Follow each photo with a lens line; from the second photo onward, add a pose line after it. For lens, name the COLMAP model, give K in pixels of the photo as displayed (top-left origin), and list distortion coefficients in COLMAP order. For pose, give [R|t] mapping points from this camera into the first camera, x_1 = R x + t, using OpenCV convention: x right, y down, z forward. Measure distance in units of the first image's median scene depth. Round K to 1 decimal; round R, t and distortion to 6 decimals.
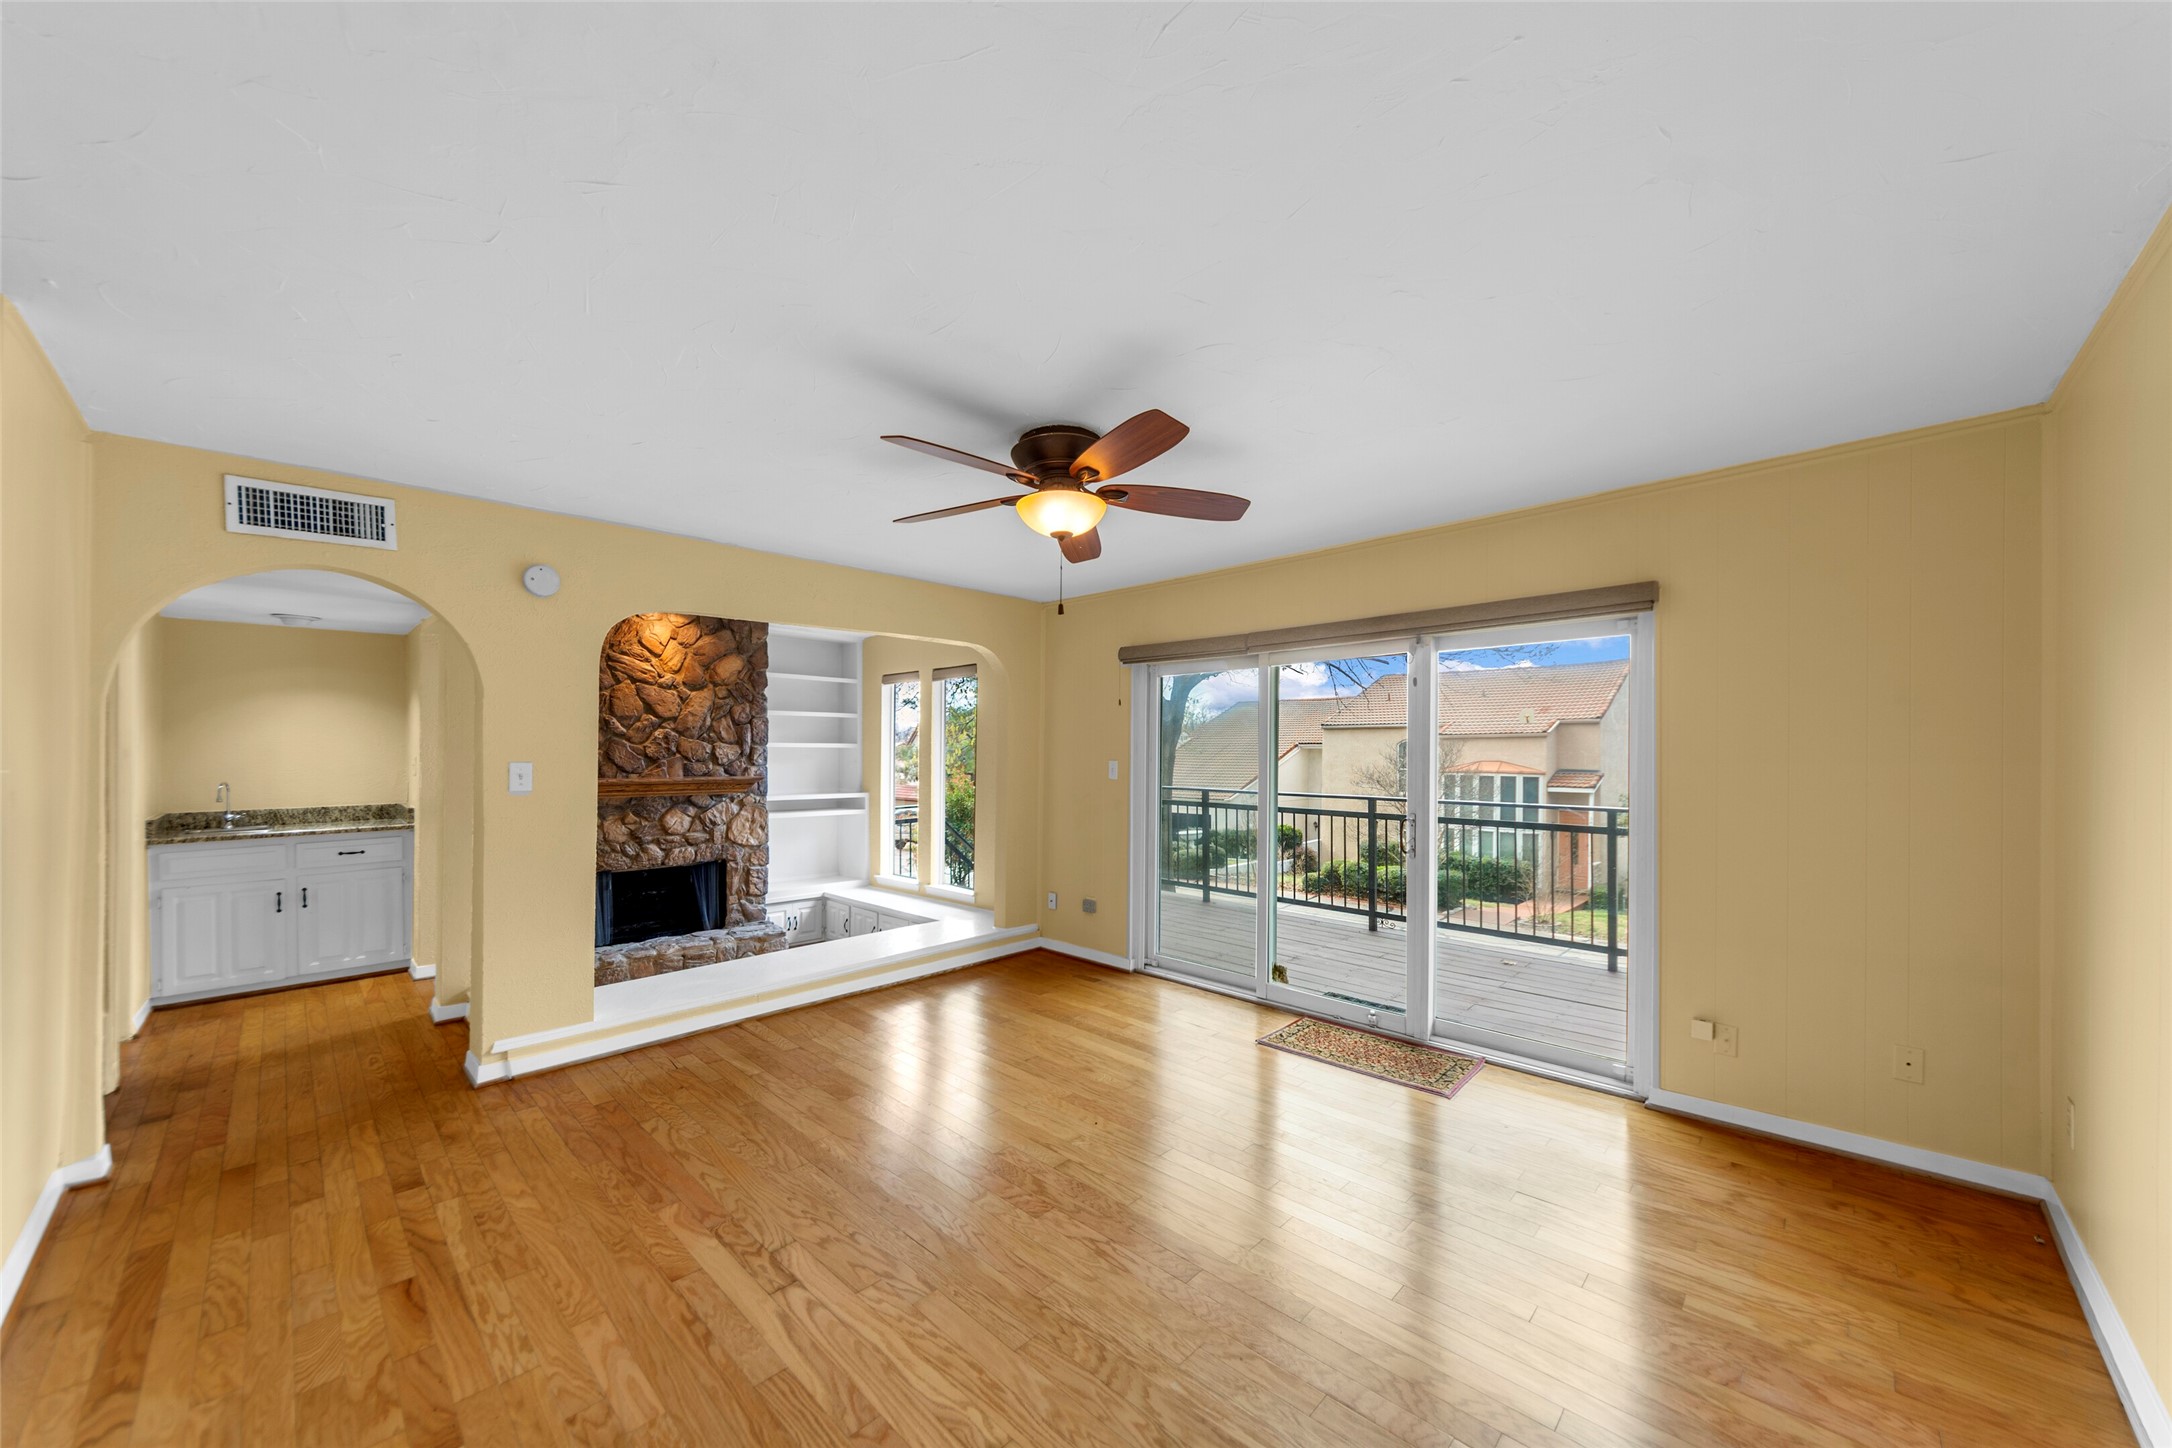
lens RADIAL K [[783.3, 0, 1094.3], [0, 783.3, 752.4], [0, 0, 1]] dist [0.000445, -0.000013]
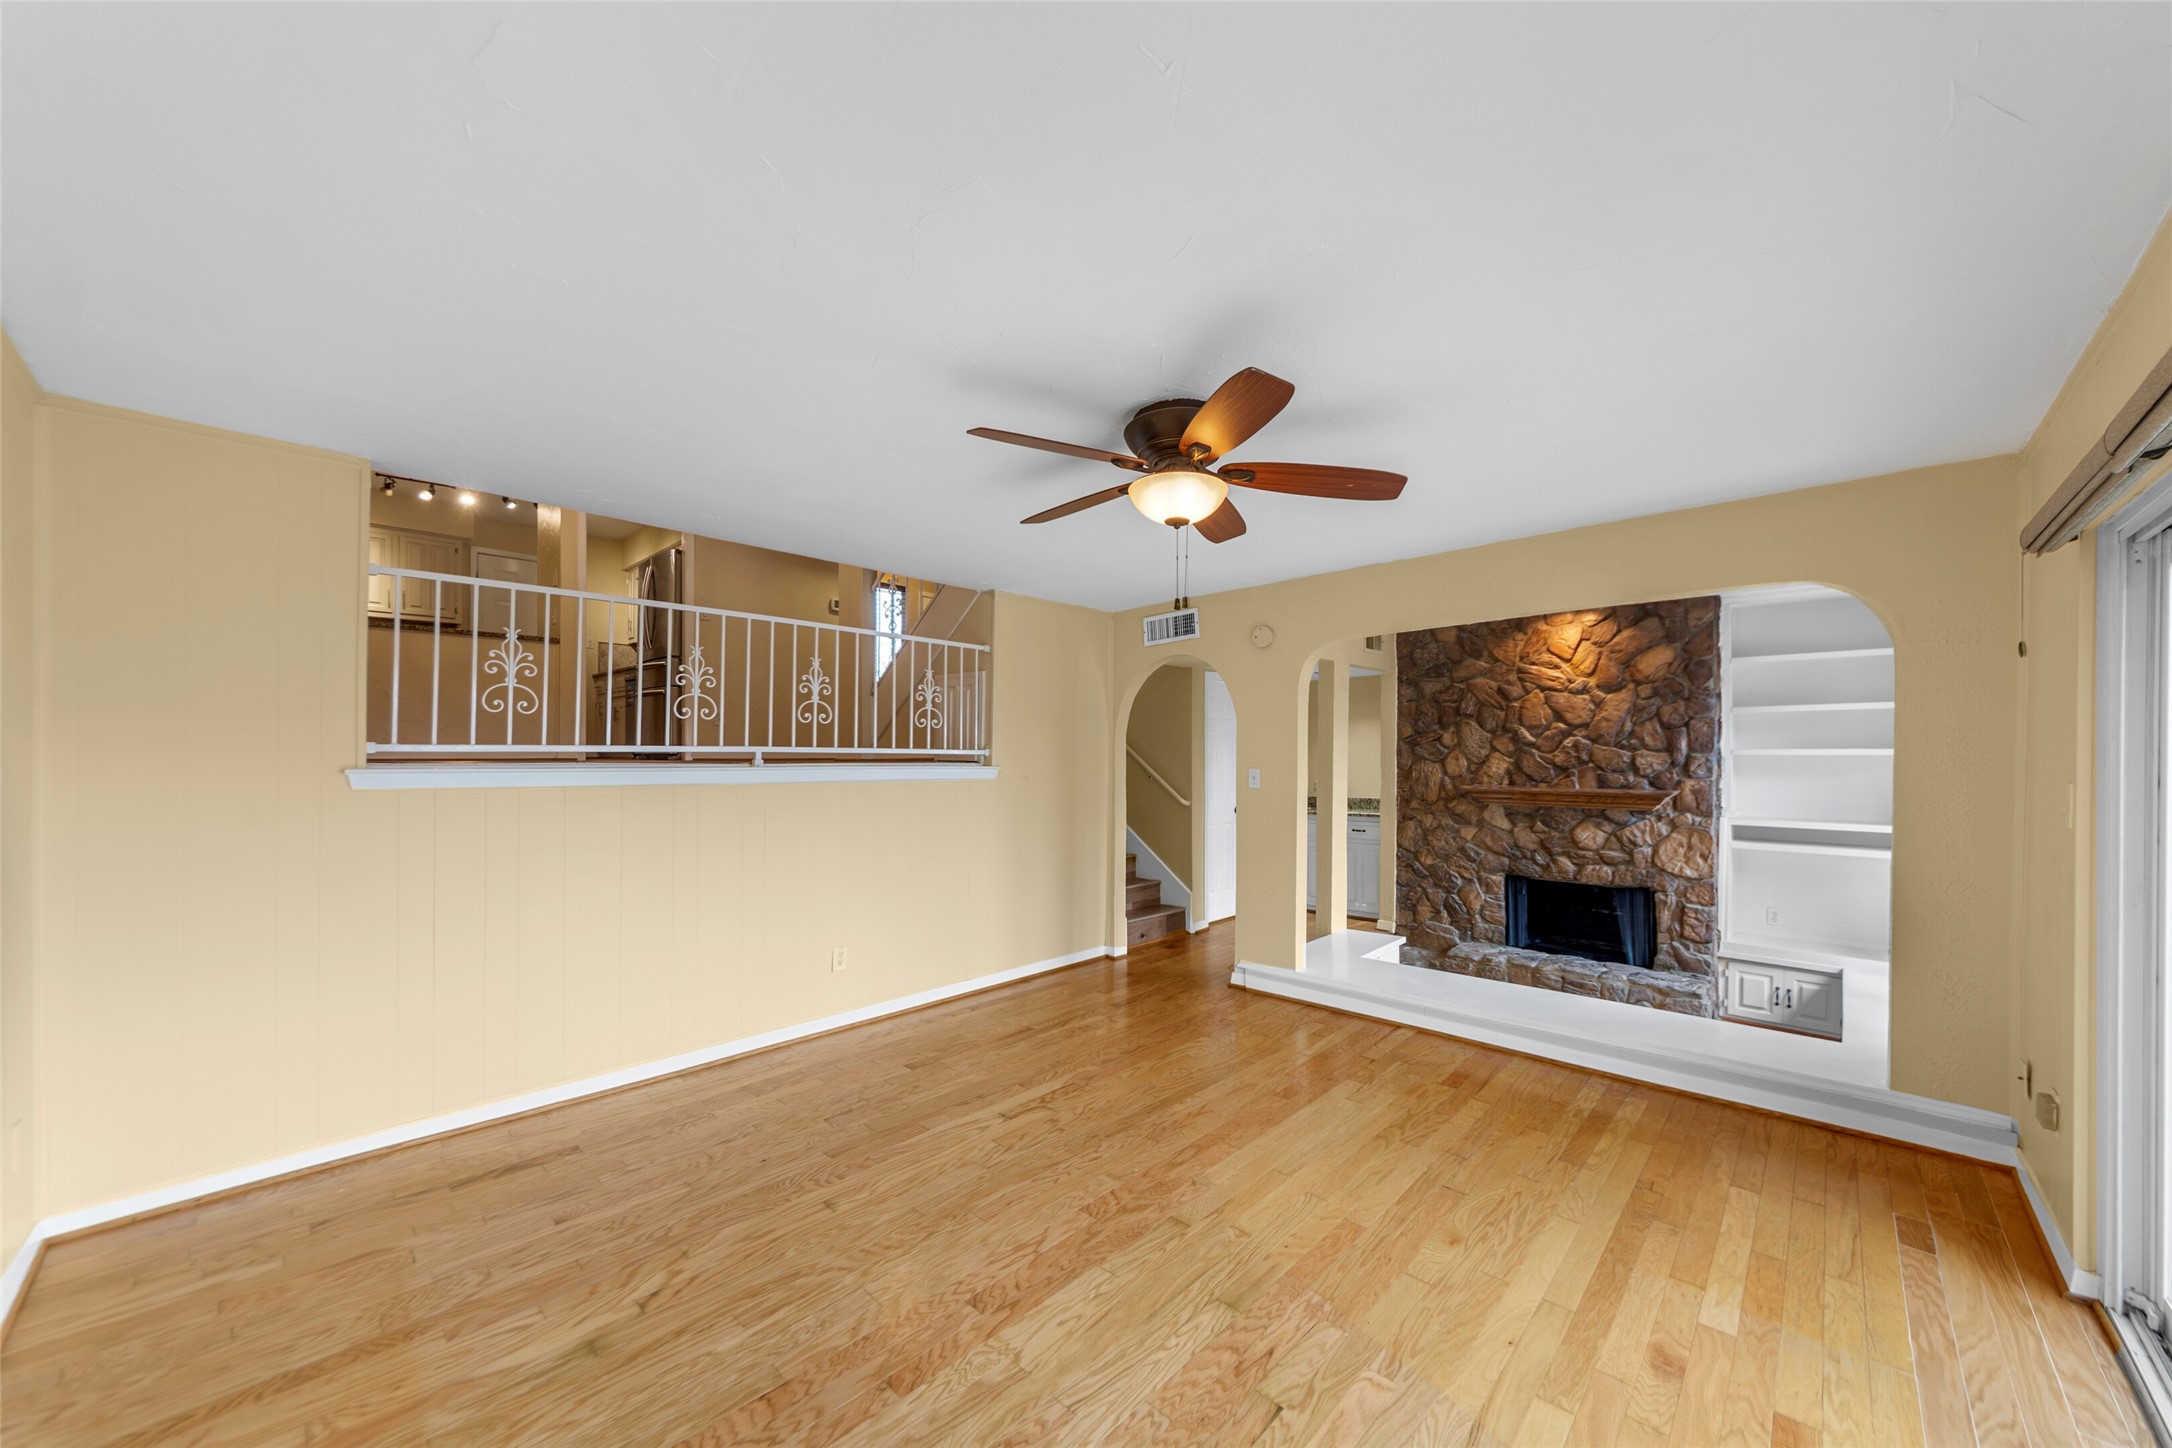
lens RADIAL K [[783.3, 0, 1094.3], [0, 783.3, 752.4], [0, 0, 1]] dist [0.000445, -0.000013]
pose [[0.001285, -0.008921, -0.999959, 0.410520], [-0.002952, 0.999956, -0.008924, -0.000788], [0.999995, 0.002963, 0.001258, 0.430499]]
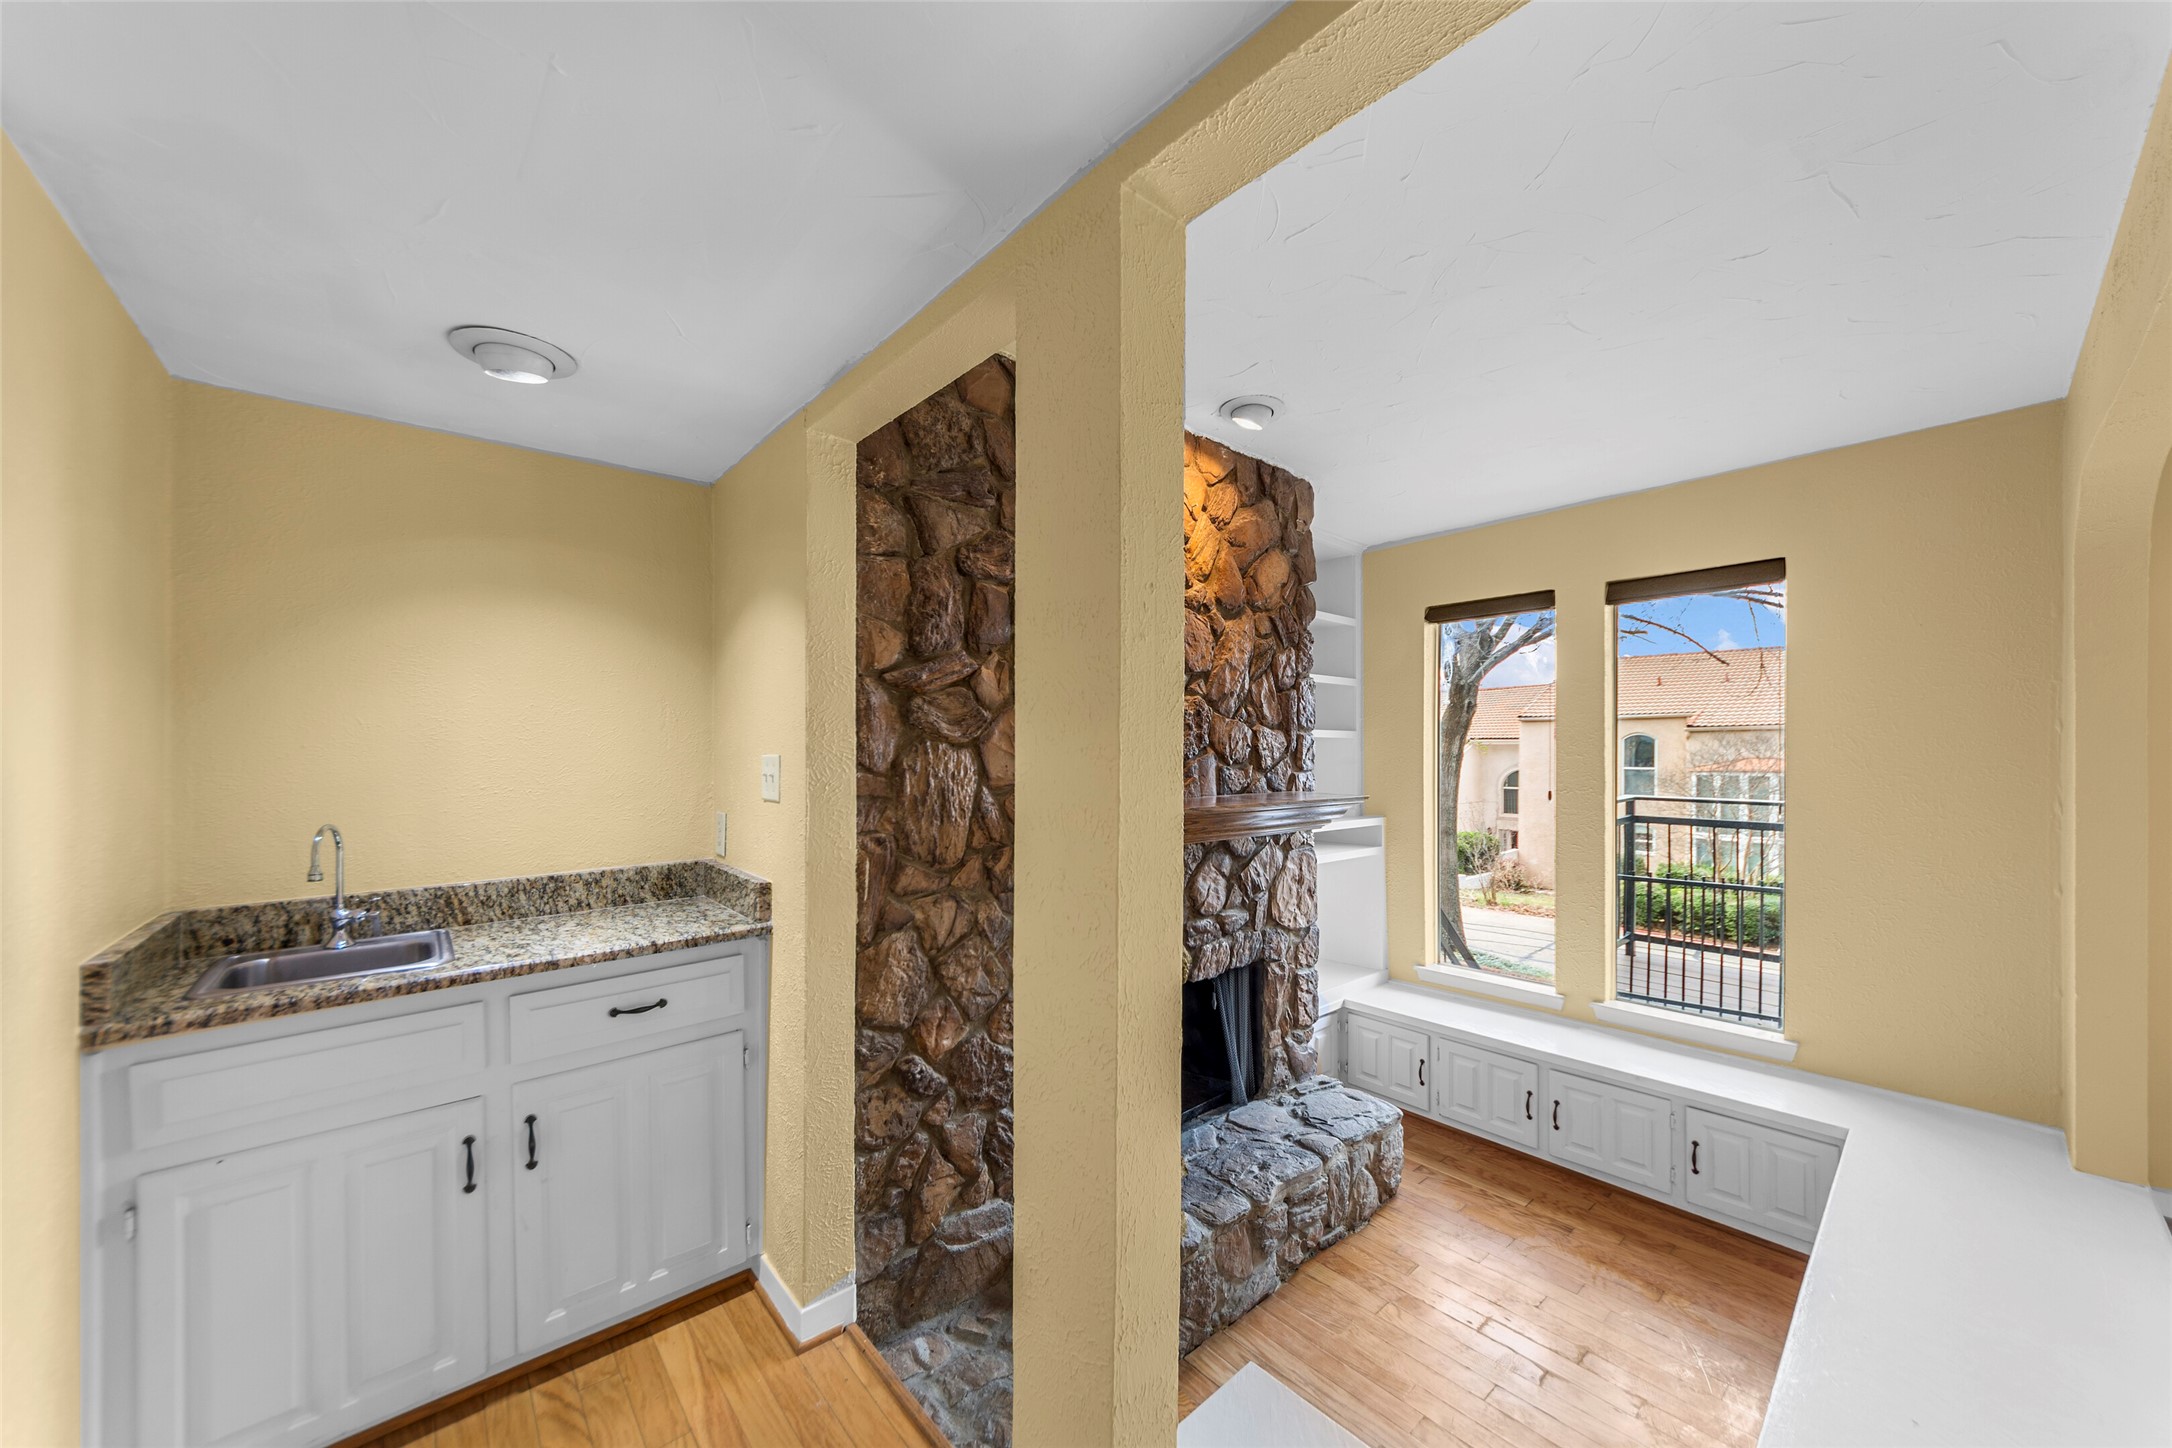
lens RADIAL K [[783.7, 0, 1093.0], [0, 783.7, 754.7], [0, 0, 1]] dist [0.013227, 0.000035]
pose [[0.997395, -0.001584, -0.072109, -0.593617], [0.001988, 0.999983, 0.005528, 0.003024], [0.072099, -0.005657, 0.997381, 0.535996]]
